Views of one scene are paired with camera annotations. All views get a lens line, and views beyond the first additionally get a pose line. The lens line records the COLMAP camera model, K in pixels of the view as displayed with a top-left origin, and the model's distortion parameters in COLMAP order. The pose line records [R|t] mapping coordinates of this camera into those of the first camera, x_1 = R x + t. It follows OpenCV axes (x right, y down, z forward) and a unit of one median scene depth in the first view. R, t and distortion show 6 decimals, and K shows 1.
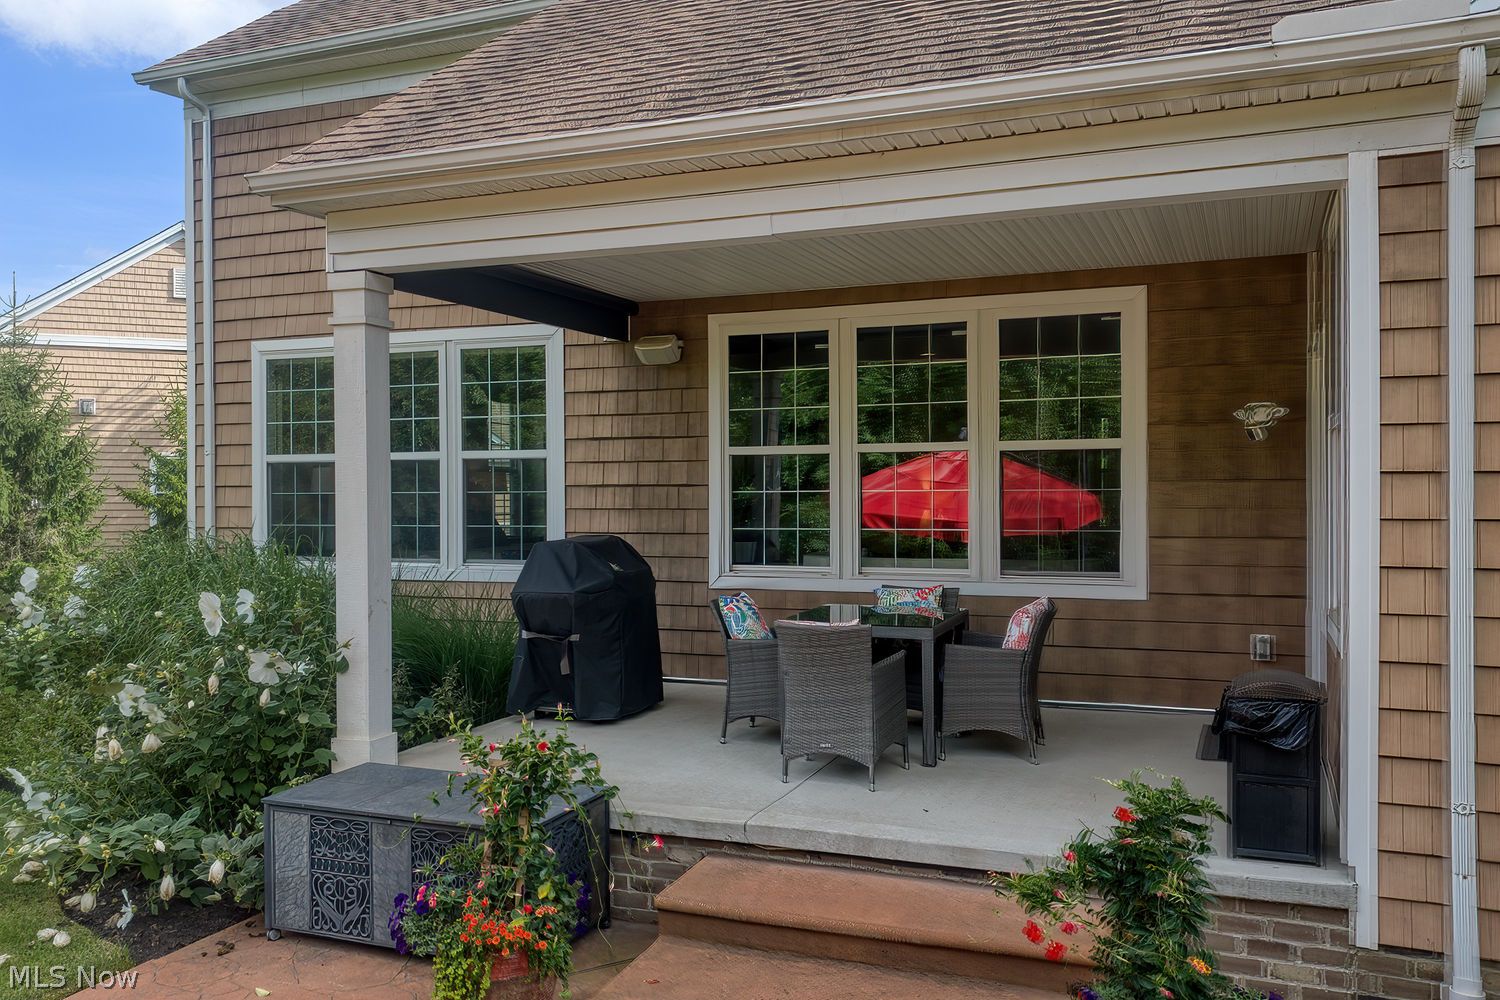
lens RADIAL K [[1217.4, 0, 753.2], [0, 1217.4, 509.5], [0, 0, 1]] dist [0.028531, -0.029316]
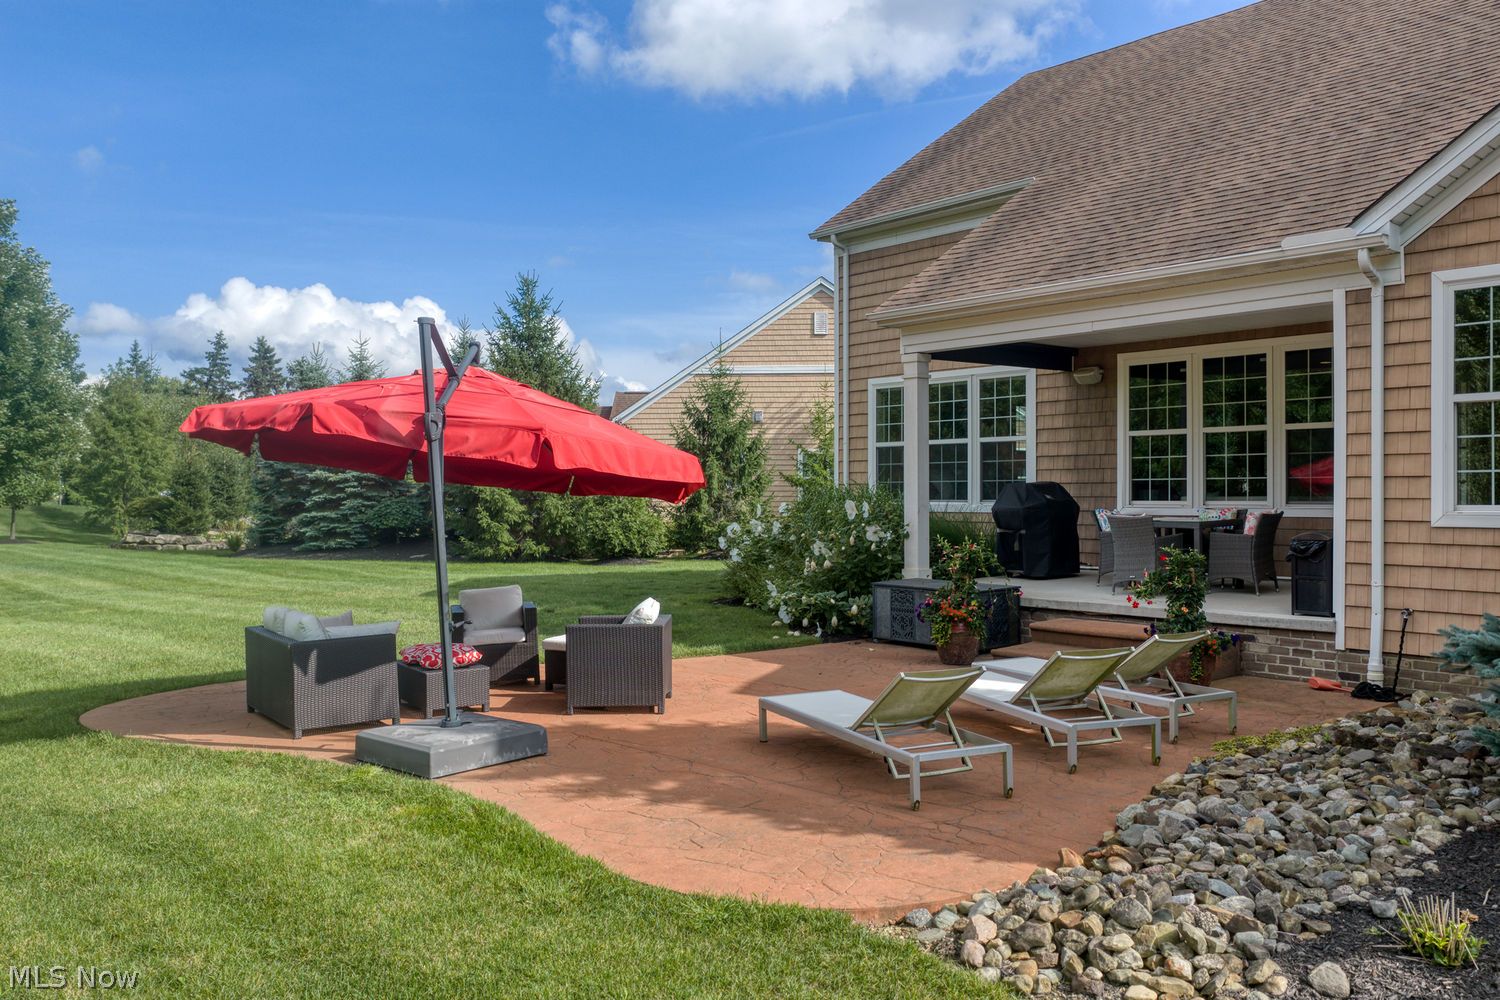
lens RADIAL K [[1217.4, 0, 749.5], [0, 1217.4, 500.8], [0, 0, 1]] dist [0.028531, -0.029316]
pose [[0.884822, 0.004035, -0.465912, 0.311649], [-0.006526, 0.999972, -0.003733, 0.056289], [0.465884, 0.006344, 0.884823, -0.767097]]
